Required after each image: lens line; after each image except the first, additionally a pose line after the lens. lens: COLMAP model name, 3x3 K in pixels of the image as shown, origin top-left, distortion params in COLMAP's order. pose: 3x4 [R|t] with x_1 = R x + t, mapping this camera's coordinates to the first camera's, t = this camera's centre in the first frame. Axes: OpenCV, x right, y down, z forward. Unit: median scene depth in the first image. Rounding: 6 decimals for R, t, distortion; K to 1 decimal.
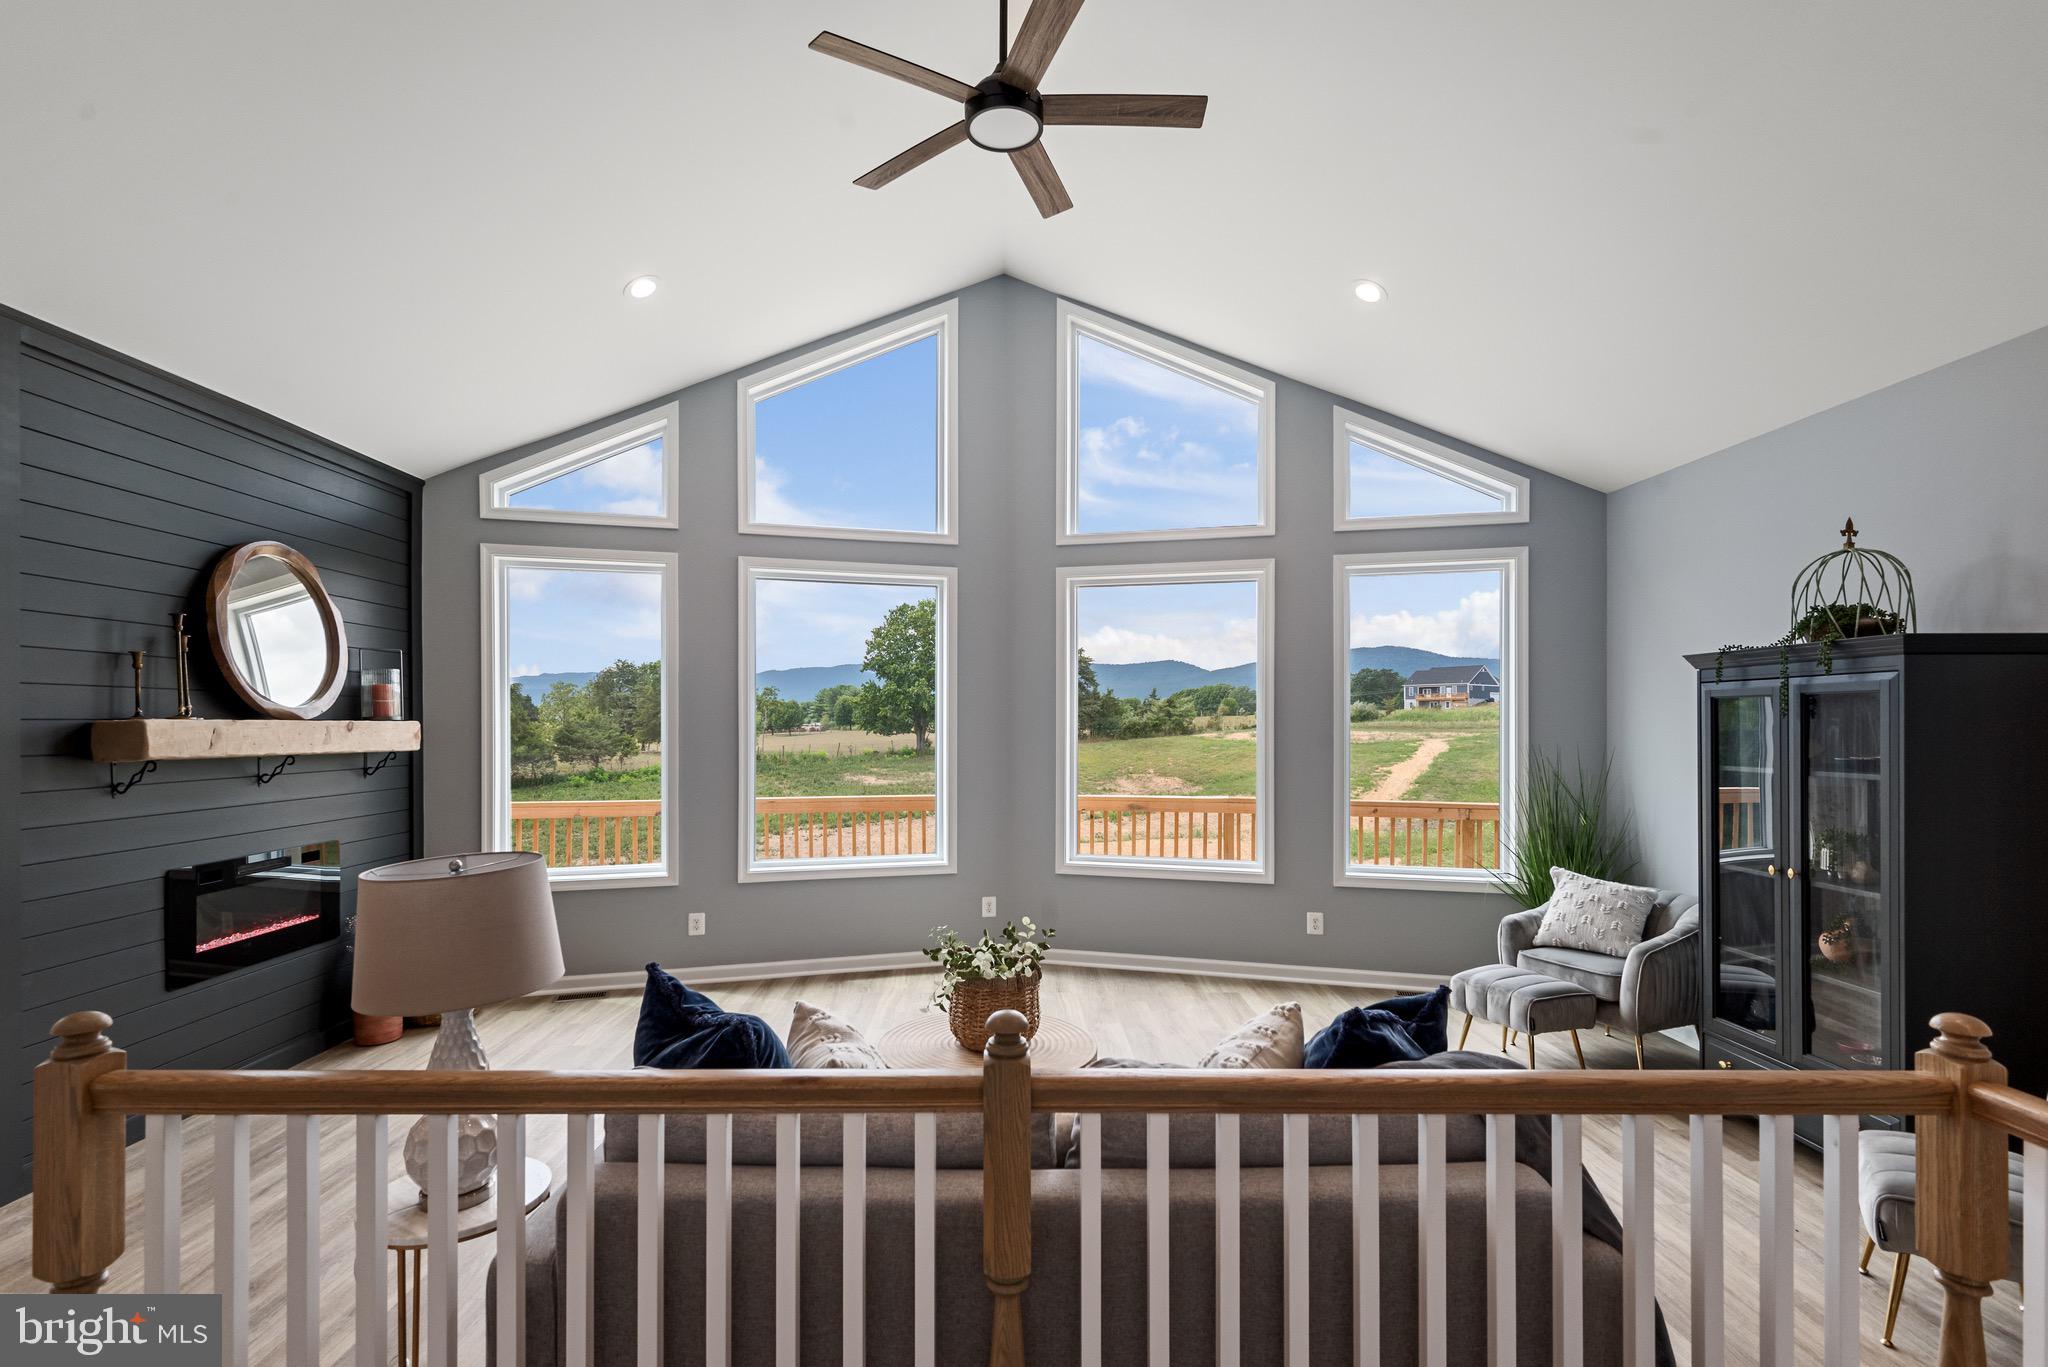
lens RADIAL K [[937.8, 0, 1012.4], [0, 937.8, 720.7], [0, 0, 1]] dist [0.005458, 0.000166]
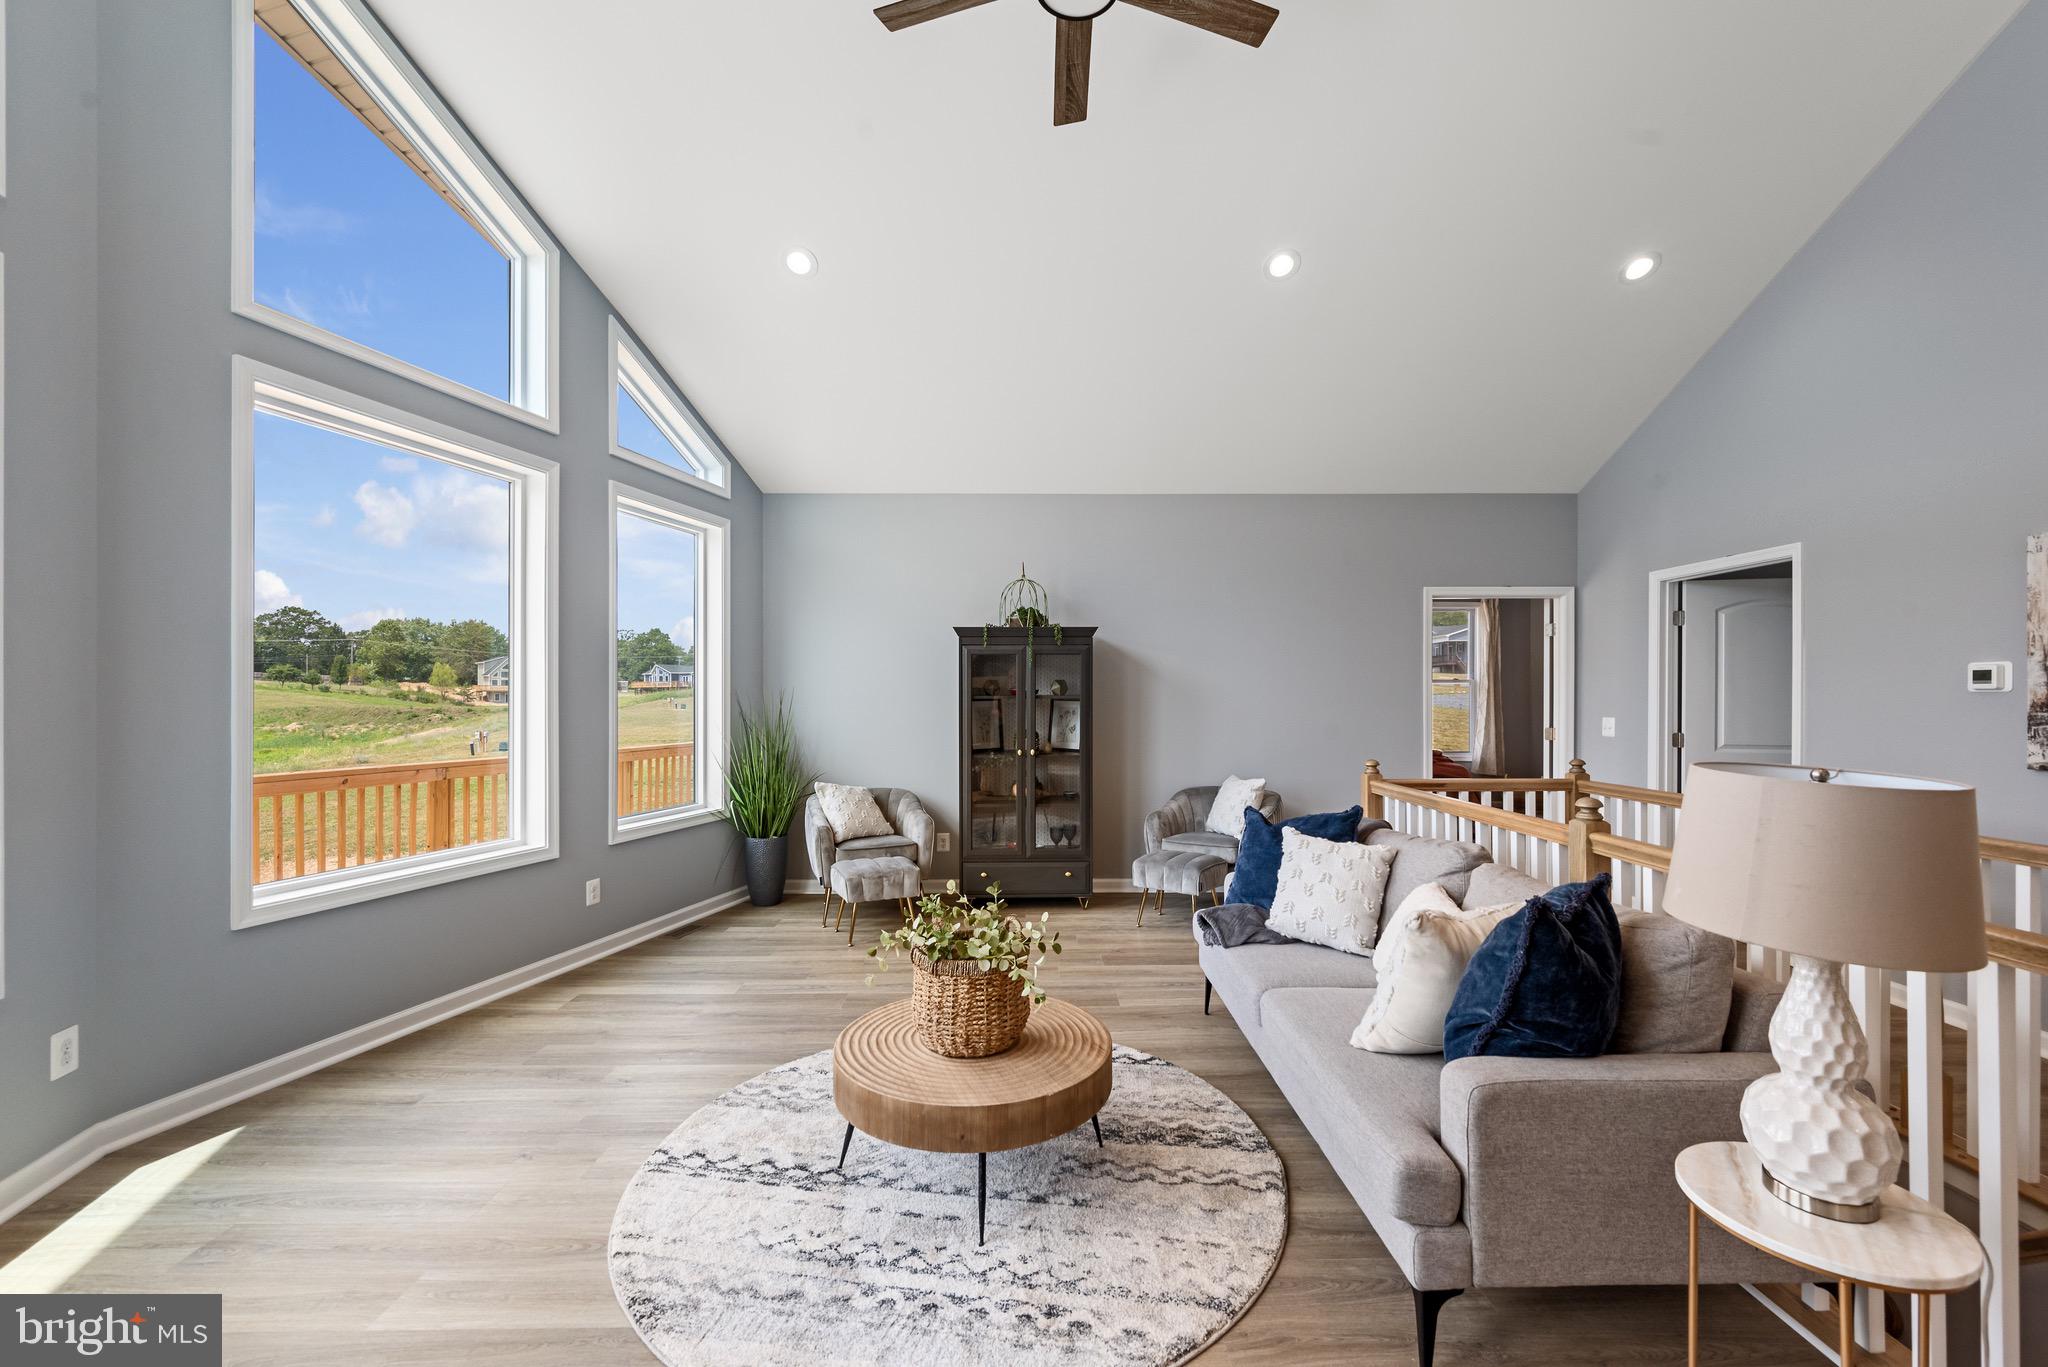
lens RADIAL K [[820.6, 0, 1035.1], [0, 820.6, 695.7], [0, 0, 1]] dist [-0.000364, 0.000012]
pose [[-0.007162, 0.001698, 0.999973, -0.453286], [-0.002532, 0.999995, -0.001716, 0.032570], [-0.999971, -0.002545, -0.007158, 0.595250]]
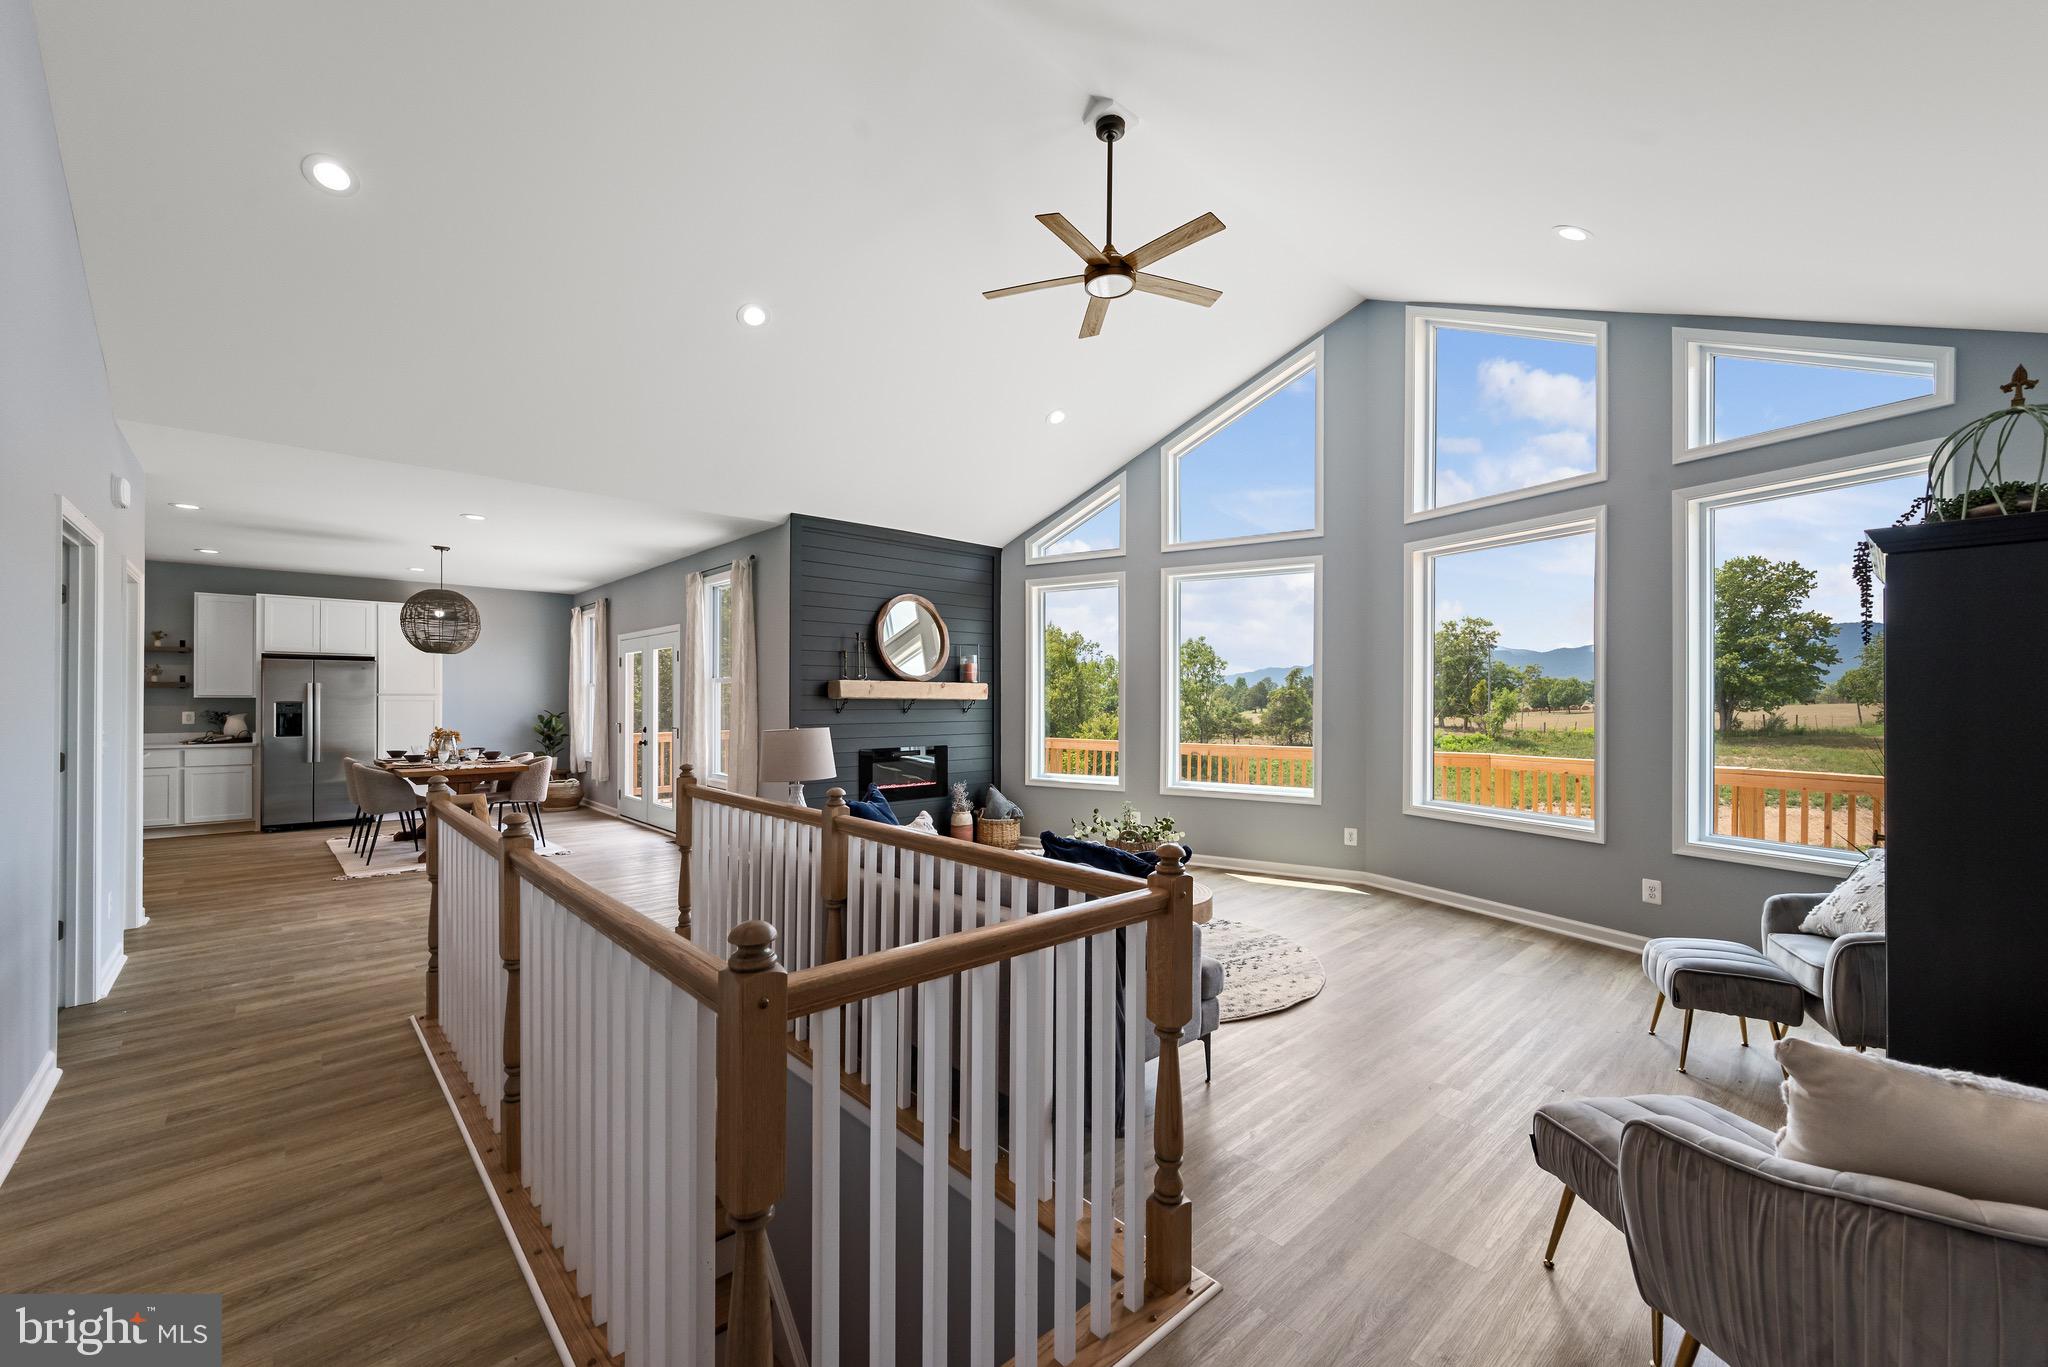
lens RADIAL K [[812.7, 0, 1029.1], [0, 812.7, 695.9], [0, 0, 1]] dist [0.000547, -0.000067]
pose [[0.674260, -0.002380, -0.738490, 0.504372], [-0.000505, 0.999993, -0.003684, 0.026455], [0.738494, 0.002857, 0.674254, 0.004434]]
